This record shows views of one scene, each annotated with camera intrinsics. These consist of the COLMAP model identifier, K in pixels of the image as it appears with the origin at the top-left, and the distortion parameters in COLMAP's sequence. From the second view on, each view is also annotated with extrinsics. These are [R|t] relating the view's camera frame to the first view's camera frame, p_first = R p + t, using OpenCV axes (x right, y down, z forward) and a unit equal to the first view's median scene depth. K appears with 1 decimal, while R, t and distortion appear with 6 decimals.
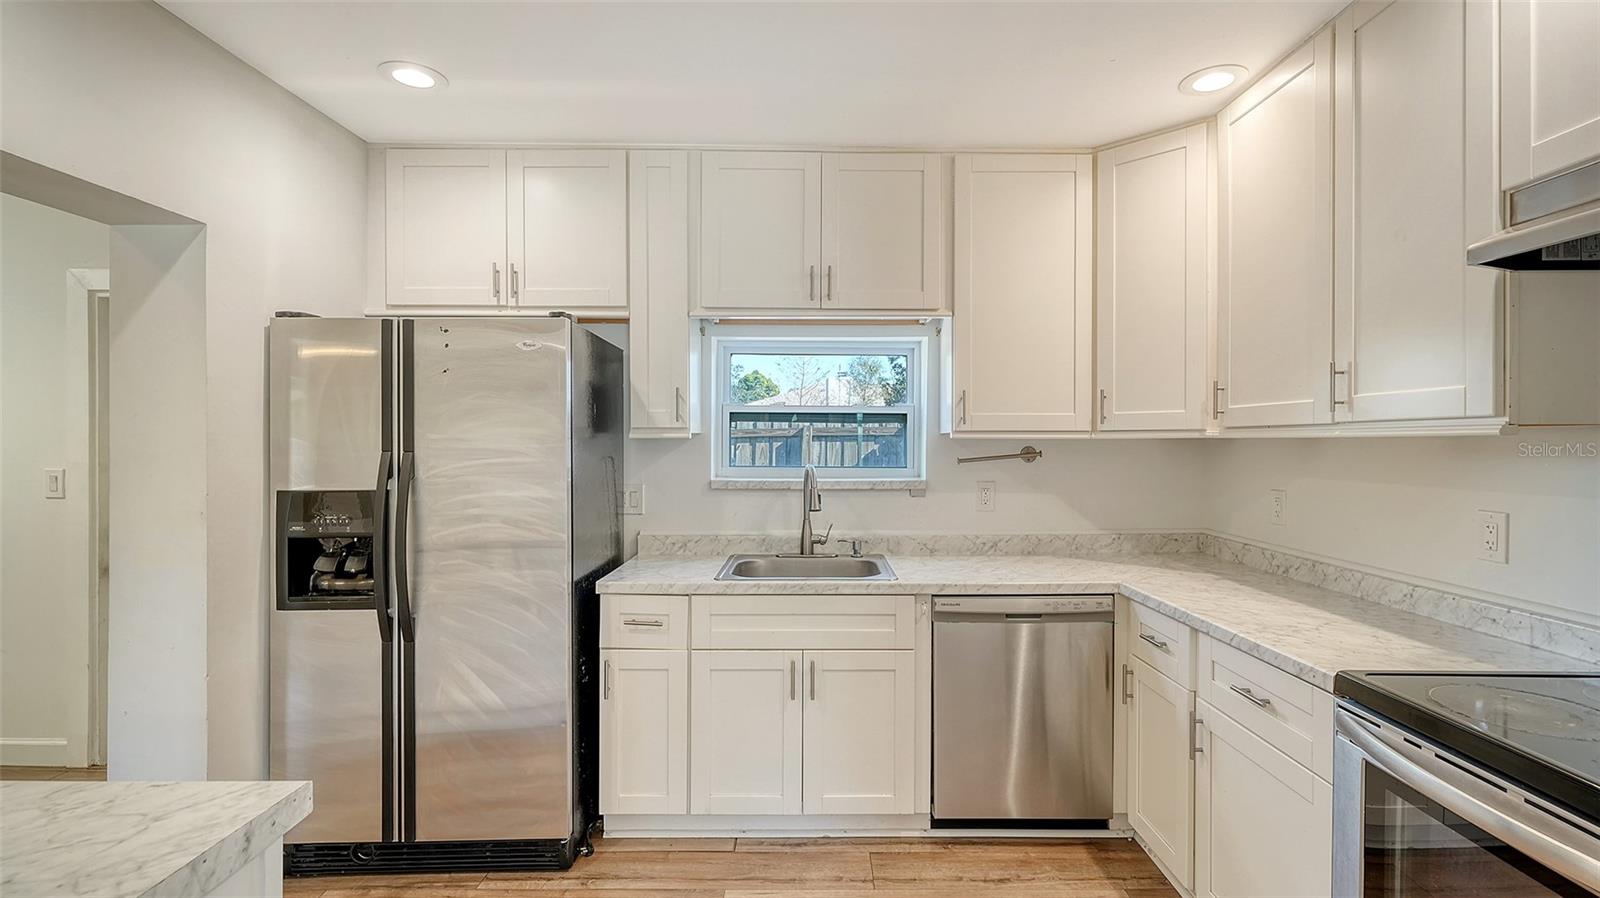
lens RADIAL K [[733.8, 0, 798.6], [0, 733.8, 439.9], [0, 0, 1]] dist [0.002278, 0.000826]
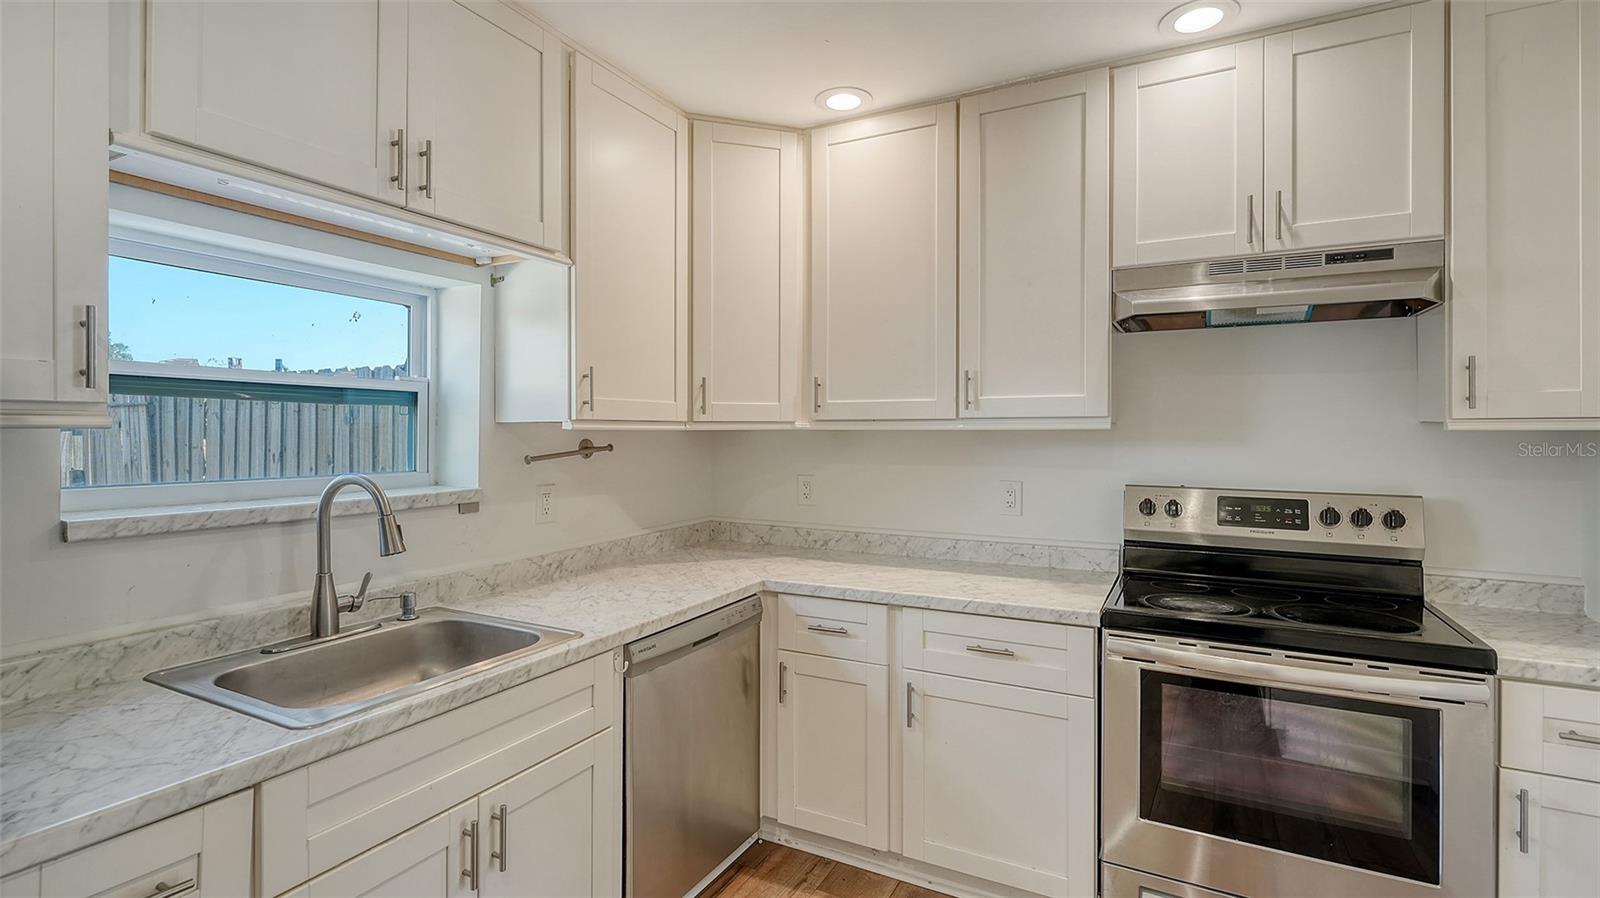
lens RADIAL K [[733.8, 0, 795.6], [0, 733.8, 432.1], [0, 0, 1]] dist [0.002278, 0.000826]
pose [[0.460856, -0.001063, 0.887474, -0.360116], [-0.001185, 0.999998, 0.001813, -0.000936], [-0.887474, -0.001887, 0.460854, 0.468301]]
